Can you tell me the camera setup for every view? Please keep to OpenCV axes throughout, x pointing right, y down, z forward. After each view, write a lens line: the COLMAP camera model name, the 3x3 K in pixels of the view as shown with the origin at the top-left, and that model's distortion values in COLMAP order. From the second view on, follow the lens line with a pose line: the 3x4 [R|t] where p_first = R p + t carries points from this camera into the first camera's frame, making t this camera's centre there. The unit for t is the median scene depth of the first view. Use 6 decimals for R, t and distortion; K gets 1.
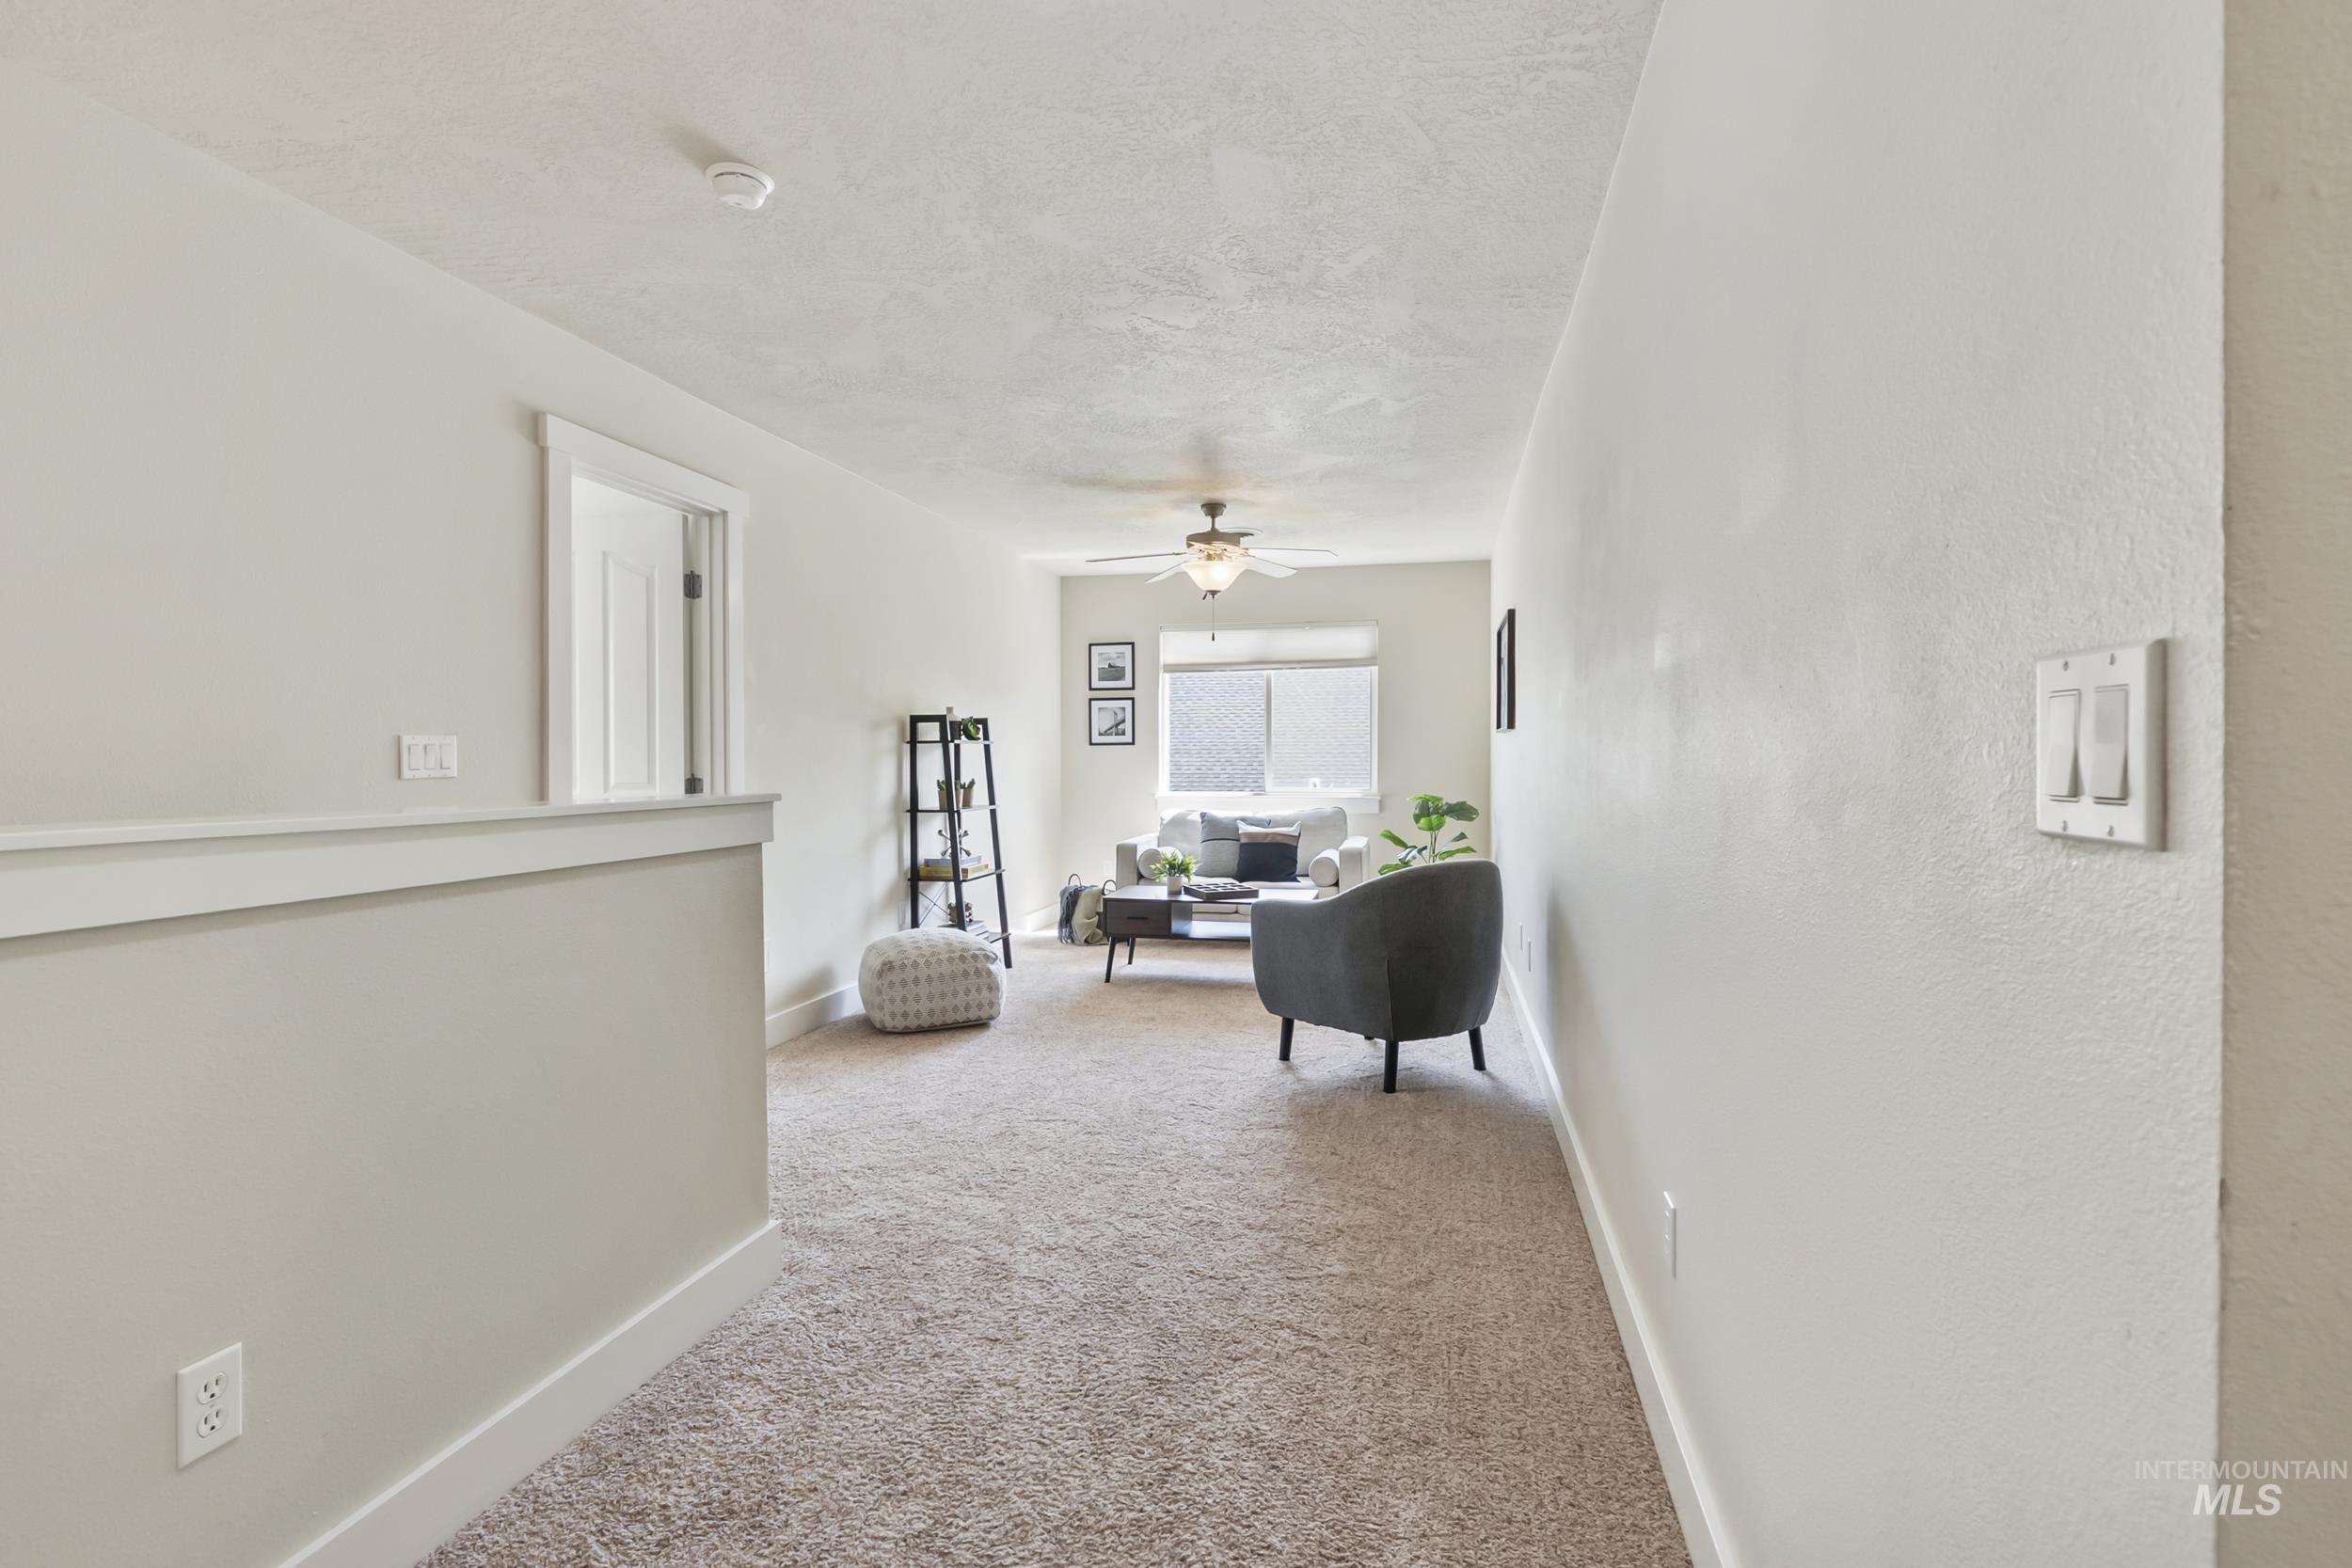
lens RADIAL K [[1148.7, 0, 1176.0], [0, 1148.7, 772.9], [0, 0, 1]] dist [0.000358, 0.000015]
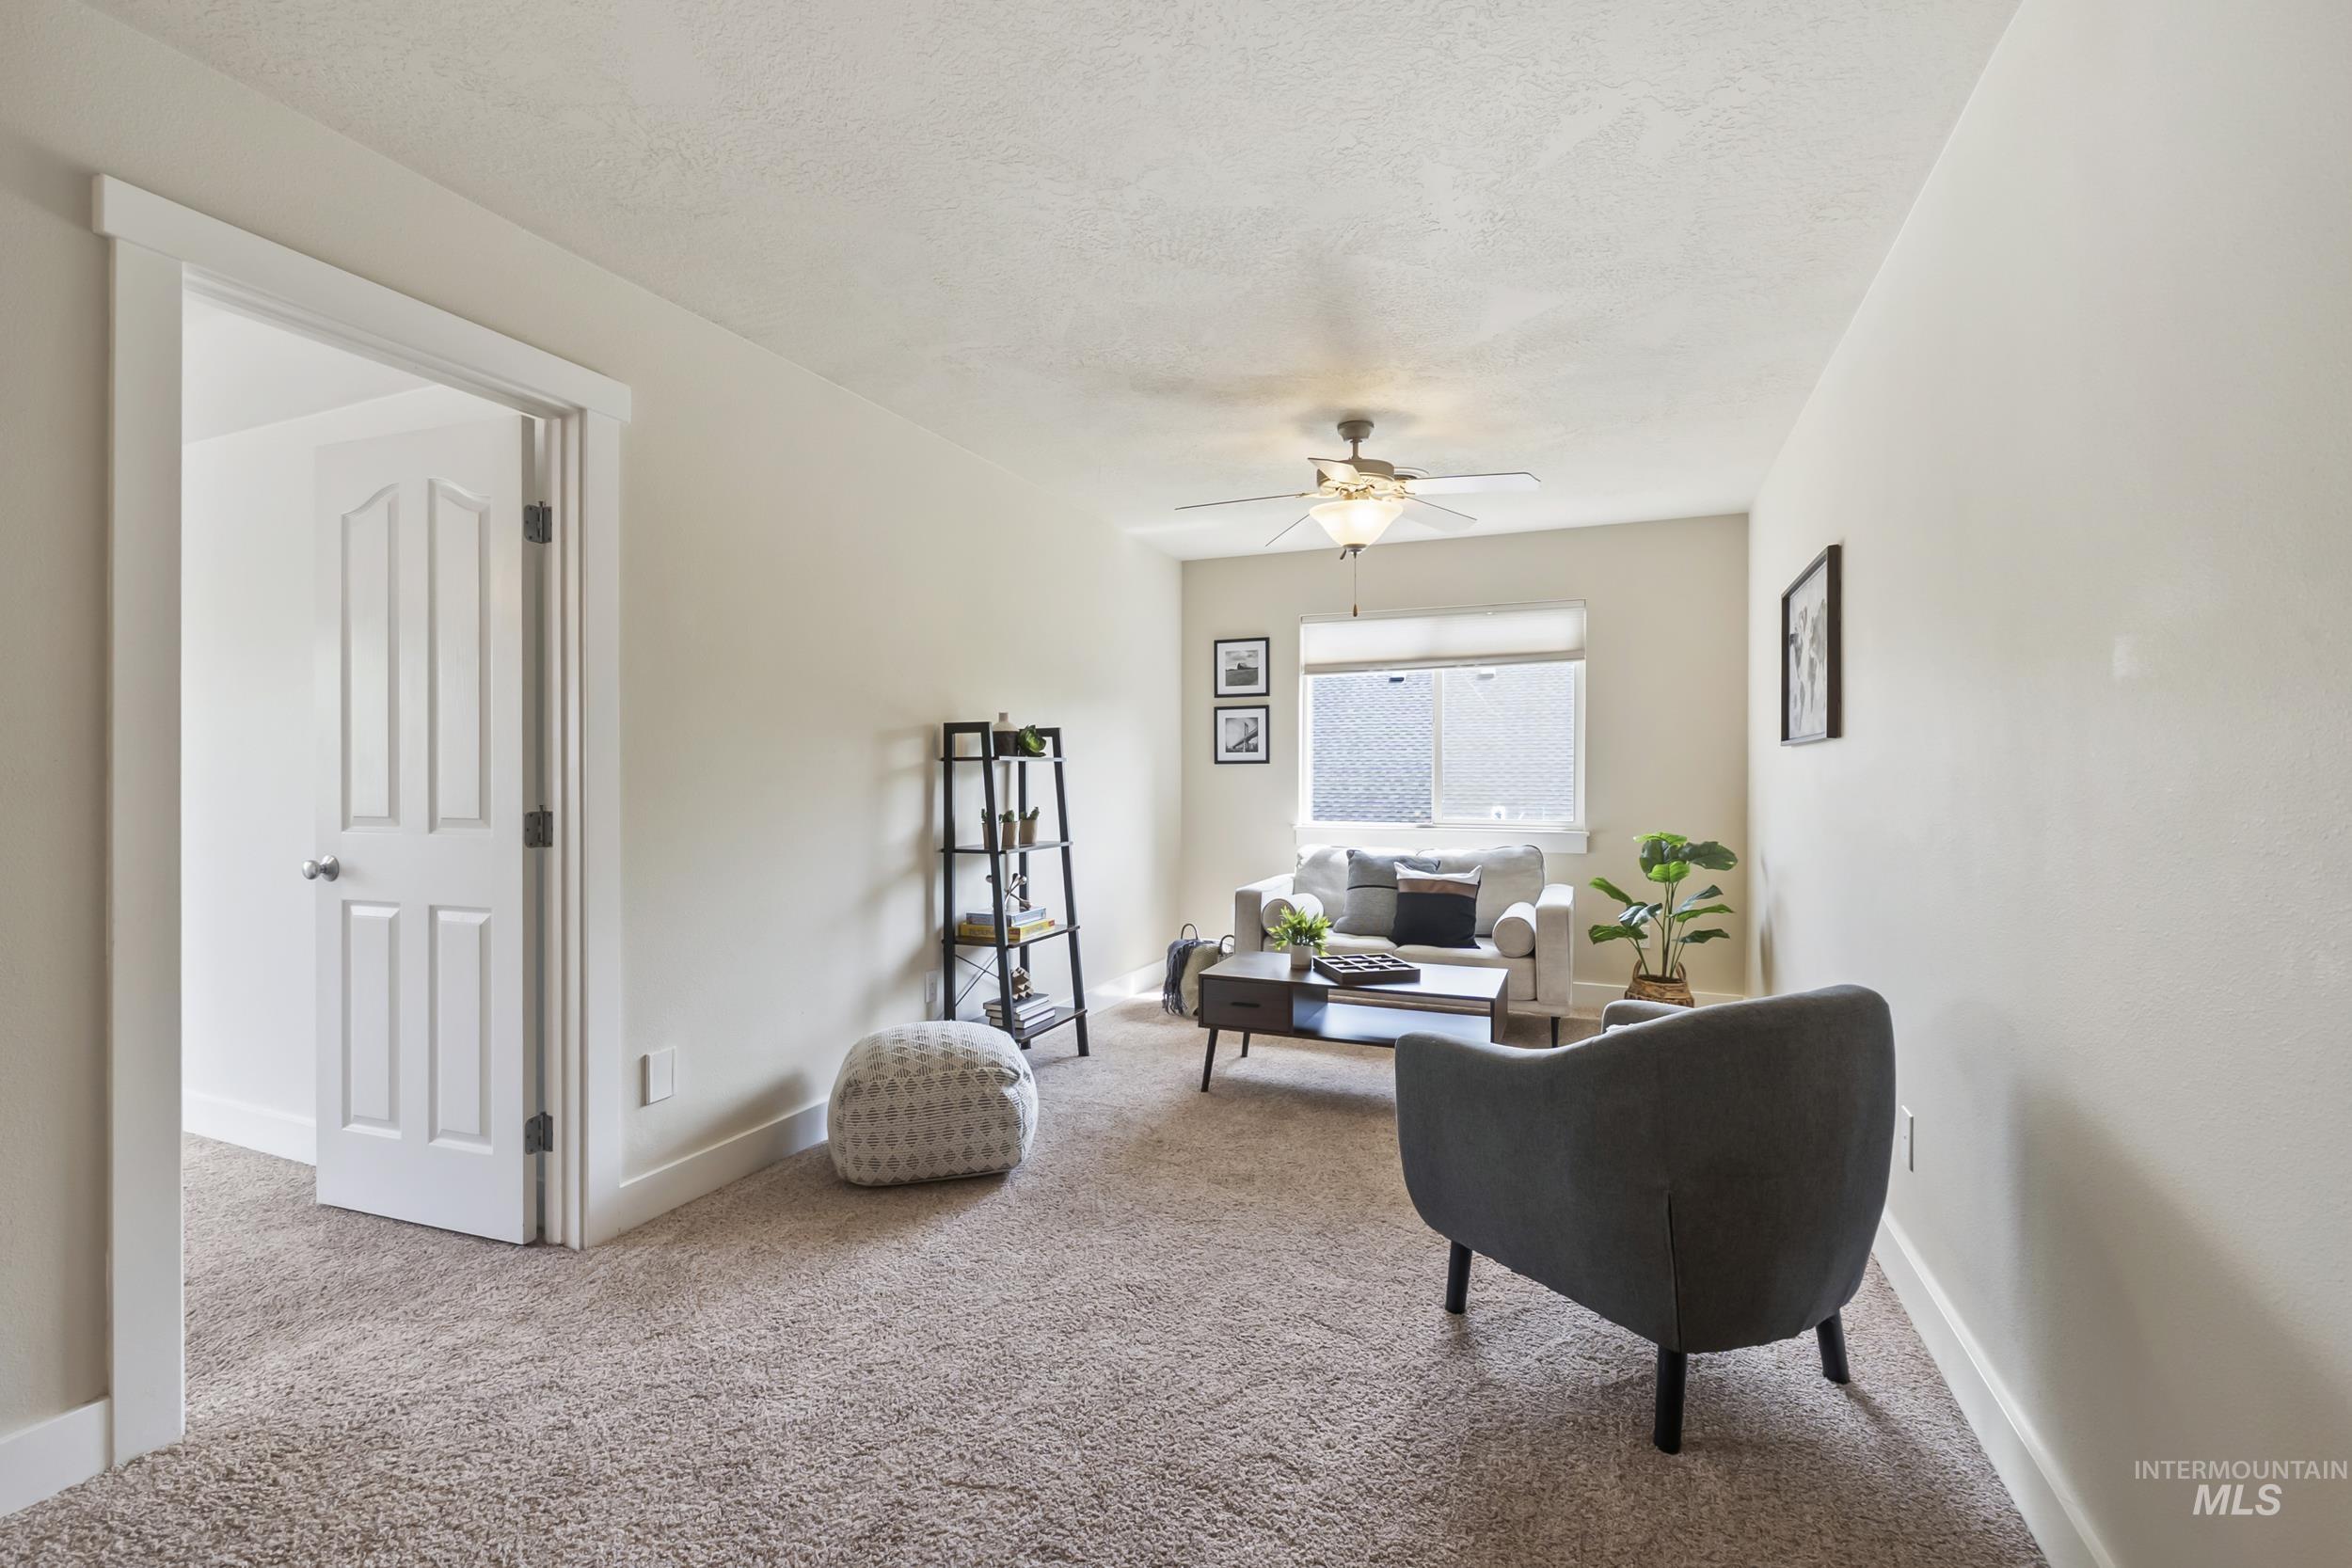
lens RADIAL K [[1017.6, 0, 1174.5], [0, 1017.6, 779.0], [0, 0, 1]] dist [-0.000066, 0.000065]
pose [[0.983888, 0.004218, -0.178734, 0.034664], [-0.005831, 0.999947, -0.008504, -0.008539], [0.178689, 0.009409, 0.983861, 0.353977]]
